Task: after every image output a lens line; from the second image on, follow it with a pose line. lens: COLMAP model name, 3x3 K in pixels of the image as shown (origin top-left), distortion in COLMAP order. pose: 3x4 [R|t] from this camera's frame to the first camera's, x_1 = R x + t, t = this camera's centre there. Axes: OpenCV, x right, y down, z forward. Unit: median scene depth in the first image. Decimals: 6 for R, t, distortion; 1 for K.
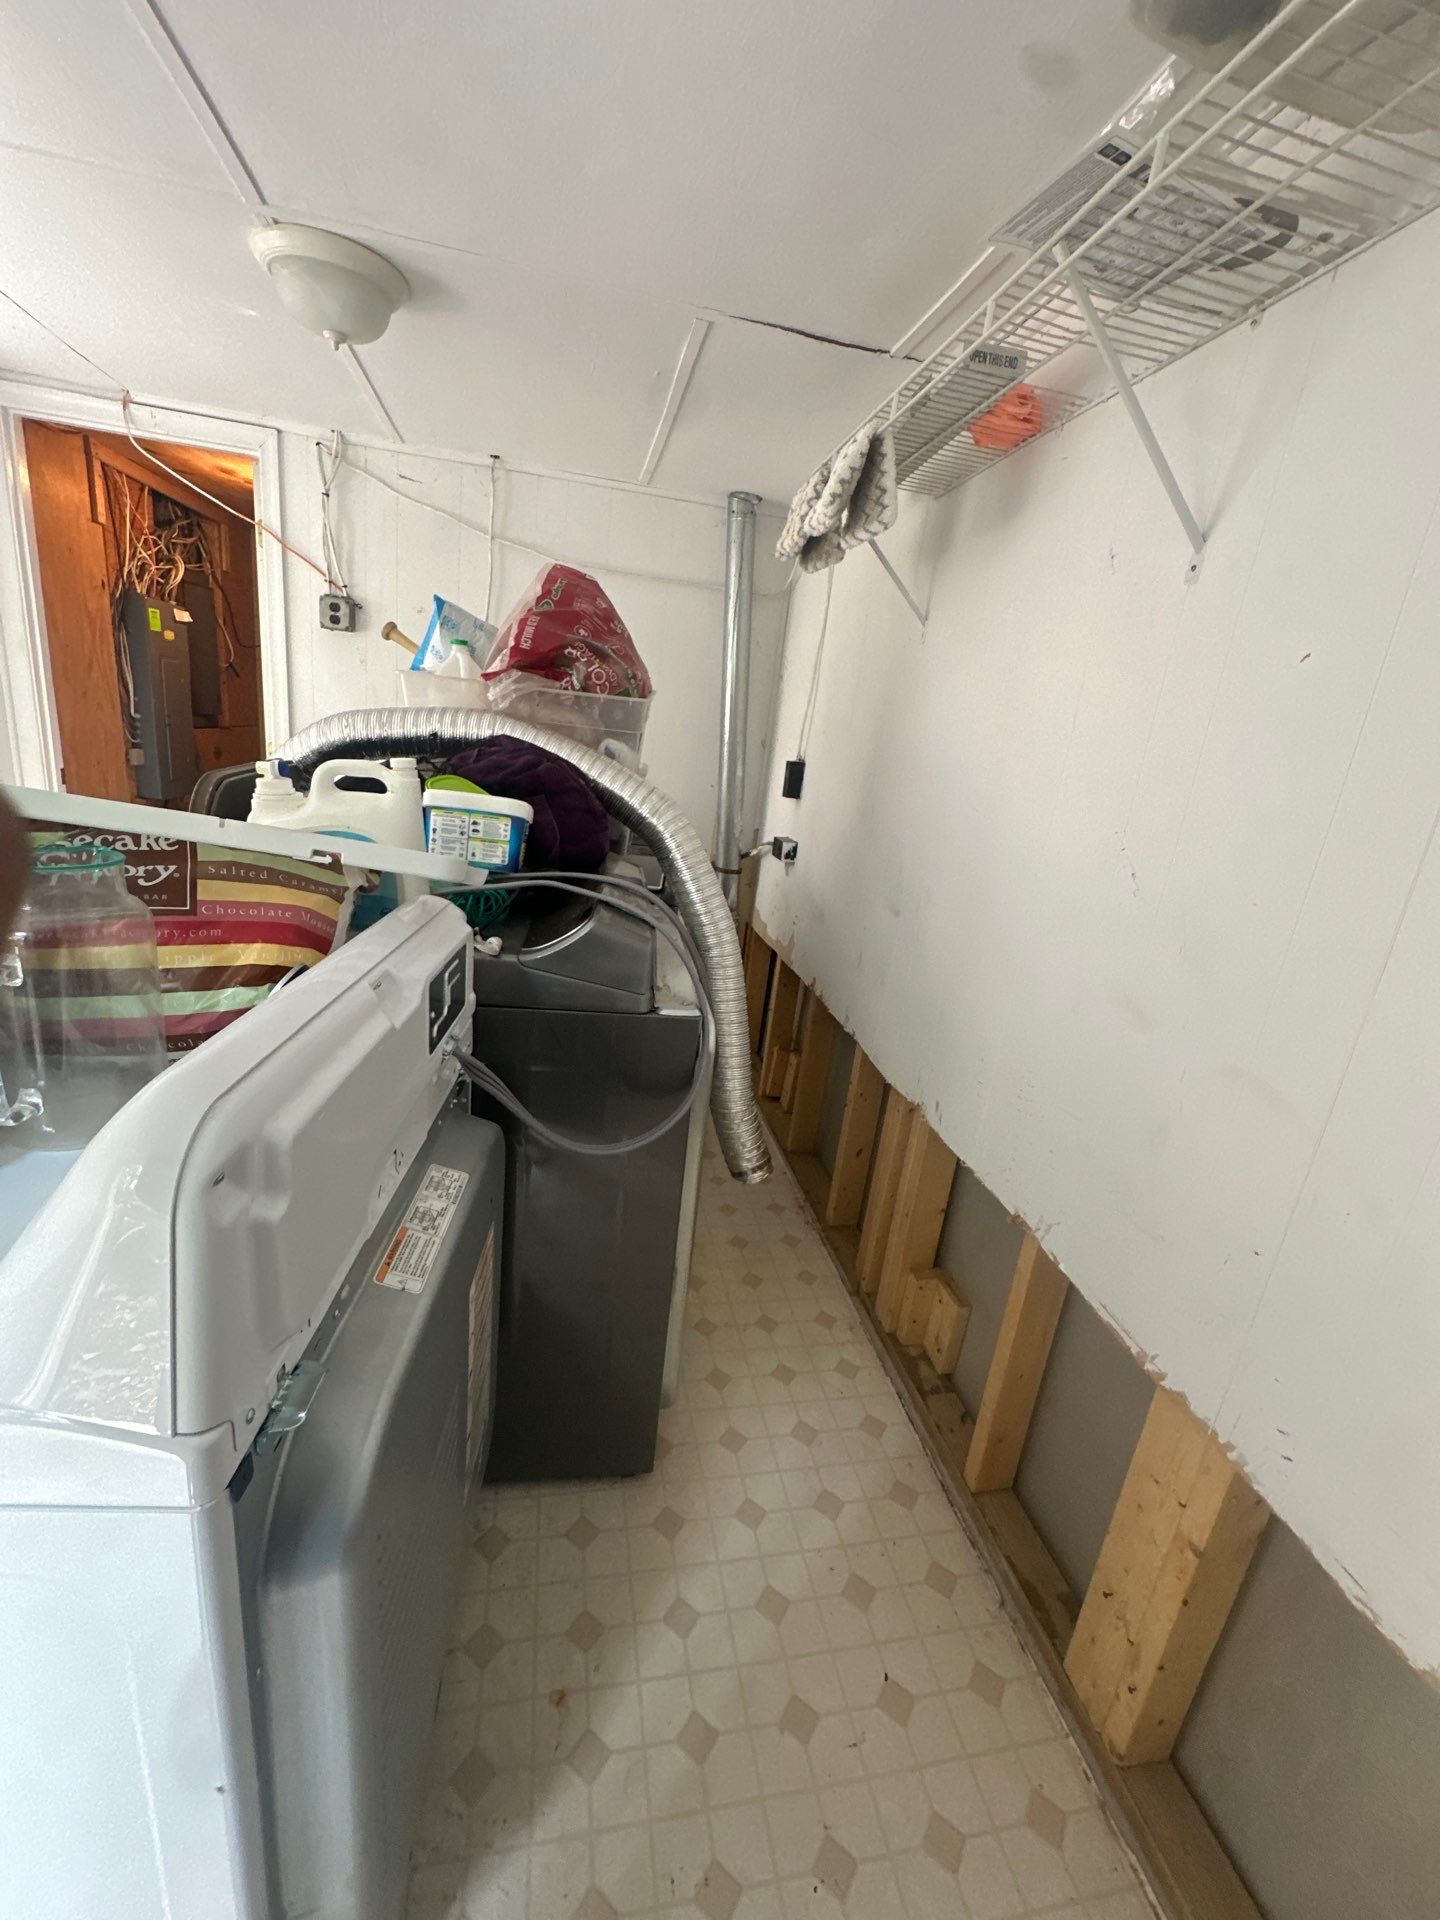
lens RADIAL K [[769.9, 0, 720.0], [0, 769.9, 960.0], [0, 0, 1]] dist [-0.002298, 0.000415]
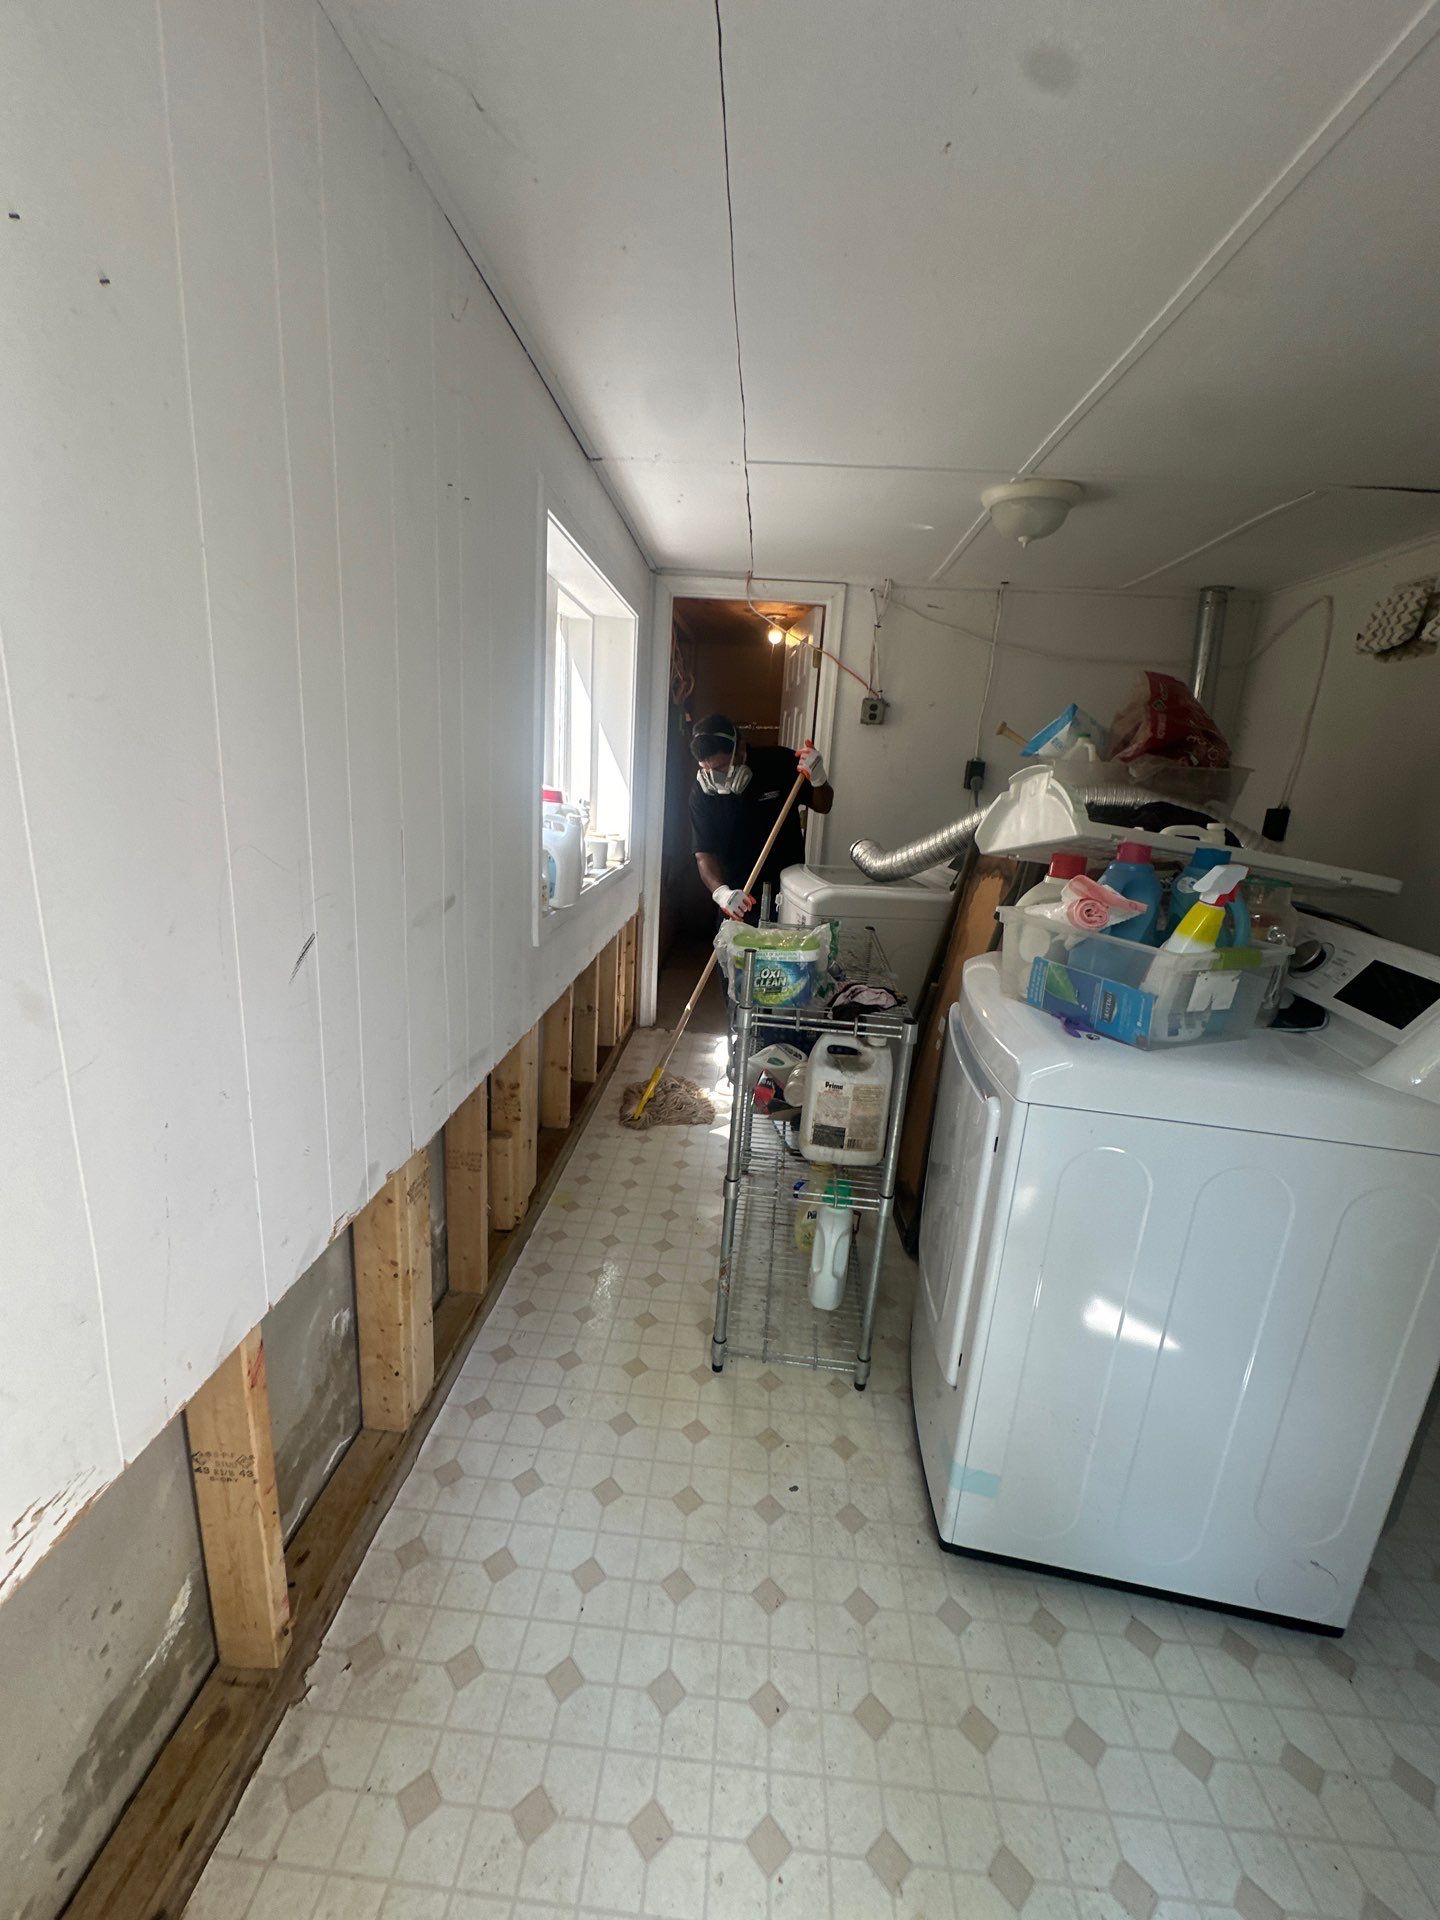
lens RADIAL K [[769.9, 0, 720.0], [0, 769.9, 960.0], [0, 0, 1]] dist [-0.002298, 0.000415]
pose [[0.964709, 0.011144, -0.263083, -0.419557], [-0.026962, 0.998033, -0.056592, 0.056354], [0.261935, 0.061688, 0.963112, -0.323801]]
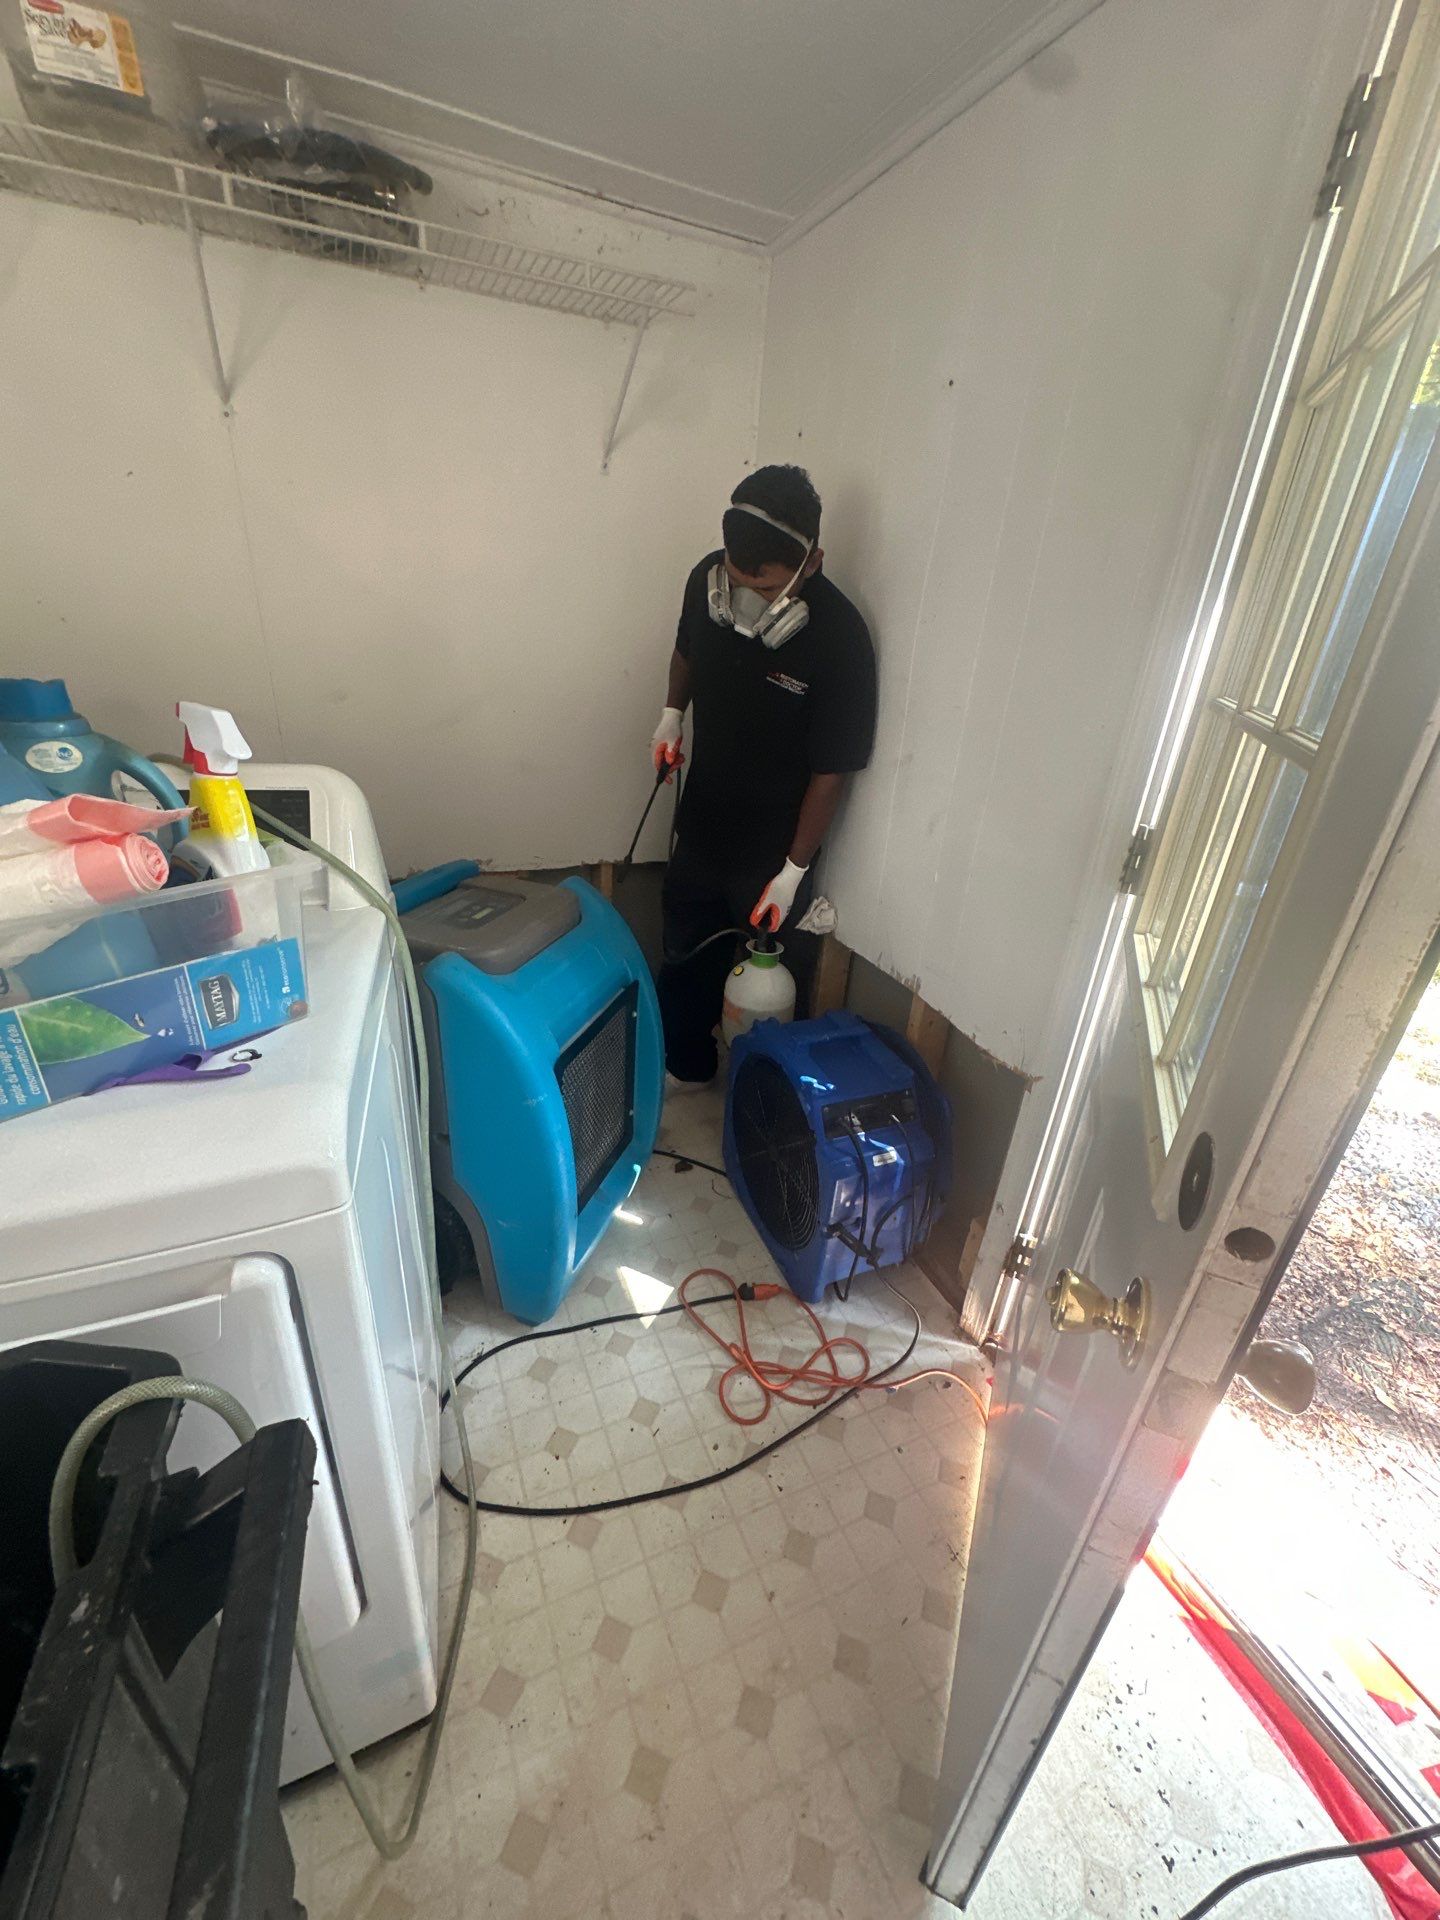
lens RADIAL K [[767.8, 0, 720.0], [0, 767.8, 960.0], [0, 0, 1]] dist [-0.000133, -0.000424]
pose [[-0.203623, -0.520134, 0.829456, -0.559853], [0.187693, 0.810753, 0.554483, -0.071430], [-0.960890, 0.268588, -0.067462, 0.032698]]
